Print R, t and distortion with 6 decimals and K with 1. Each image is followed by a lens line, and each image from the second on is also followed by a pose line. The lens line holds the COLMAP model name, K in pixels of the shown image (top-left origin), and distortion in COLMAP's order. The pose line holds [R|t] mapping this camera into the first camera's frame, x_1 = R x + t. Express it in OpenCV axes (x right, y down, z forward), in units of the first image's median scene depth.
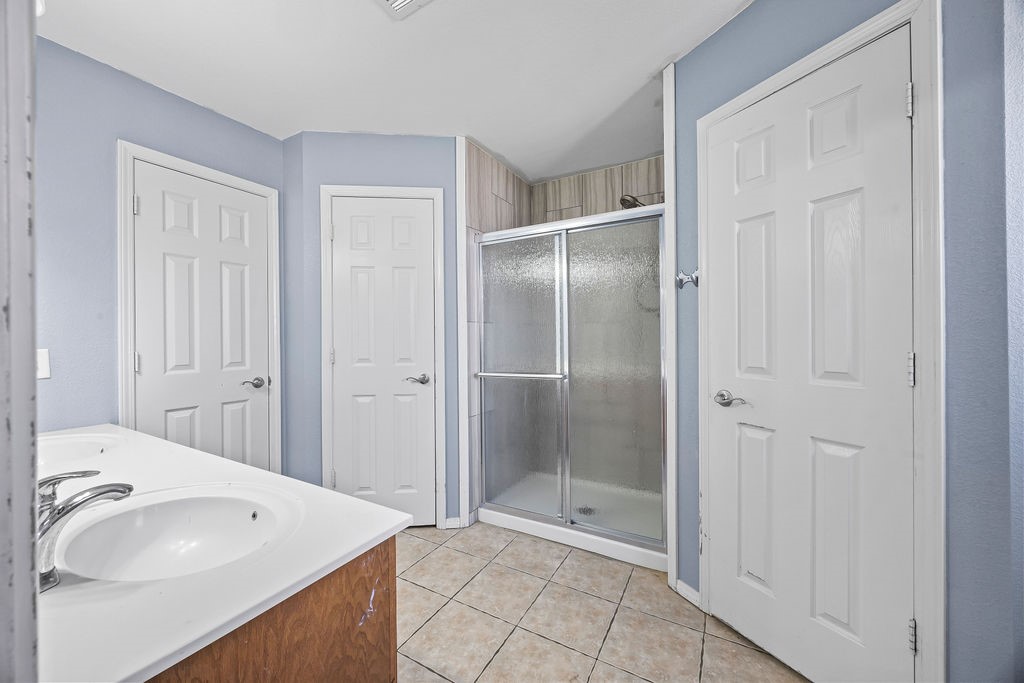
lens RADIAL K [[388.2, 0, 508.7], [0, 388.2, 339.3], [0, 0, 1]] dist [-0.001395, -0.000019]
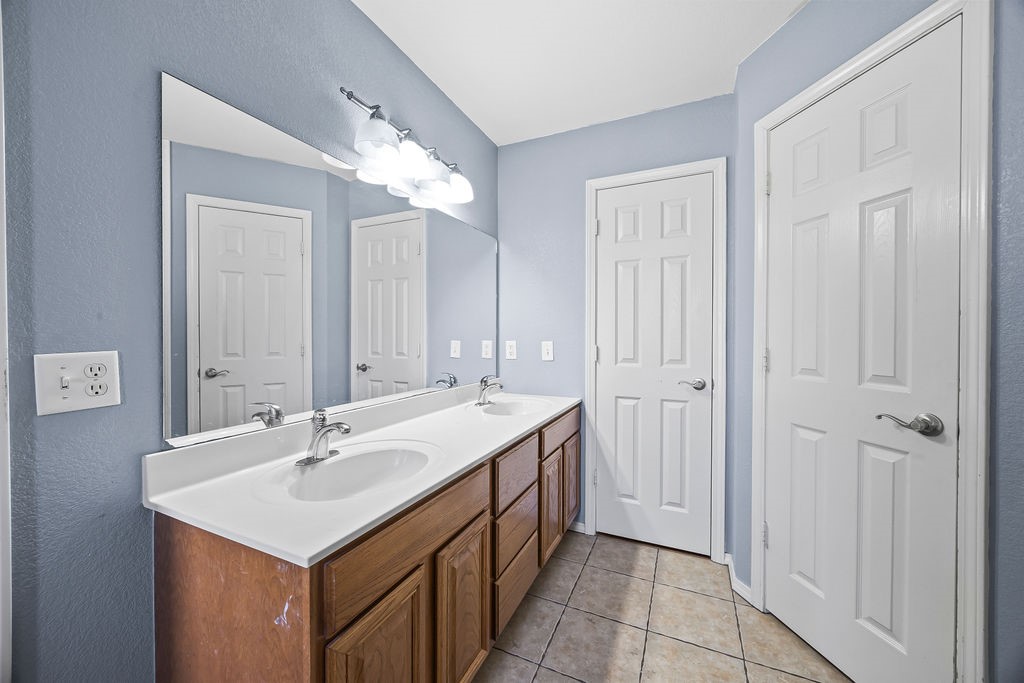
lens RADIAL K [[388.2, 0, 508.7], [0, 388.2, 339.3], [0, 0, 1]] dist [-0.001395, -0.000019]
pose [[0.080232, 0.017272, -0.996627, 0.211657], [-0.008440, 0.999826, 0.016648, -0.003468], [0.996741, 0.007076, 0.080363, 0.498339]]
